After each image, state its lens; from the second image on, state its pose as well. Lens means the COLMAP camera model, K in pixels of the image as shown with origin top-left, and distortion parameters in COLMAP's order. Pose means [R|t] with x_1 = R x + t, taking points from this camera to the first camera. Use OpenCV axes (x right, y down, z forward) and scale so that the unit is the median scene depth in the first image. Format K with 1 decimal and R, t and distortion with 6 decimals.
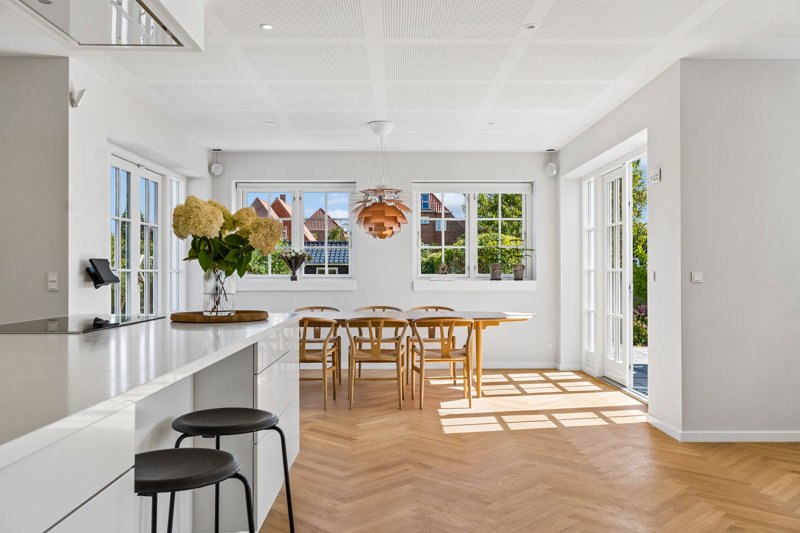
lens RADIAL K [[691.9, 0, 401.6], [0, 691.9, 269.8], [0, 0, 1]] dist [0.002620, -0.000552]
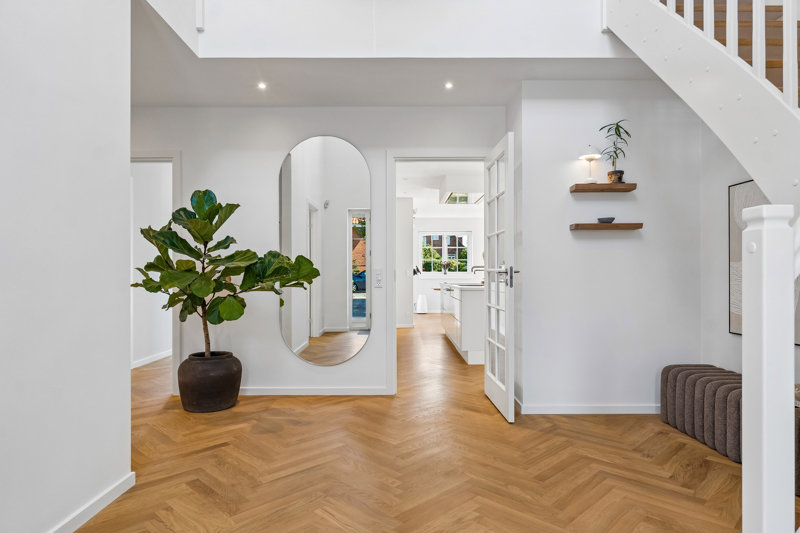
lens RADIAL K [[489.2, 0, 400.0], [0, 489.2, 266.5], [0, 0, 1]] dist [0.001273, 0.000085]
pose [[0.999963, -0.000279, -0.008575, -0.328234], [0.000200, 0.999958, -0.009113, 0.004164], [0.008578, 0.009111, 0.999922, -0.689664]]
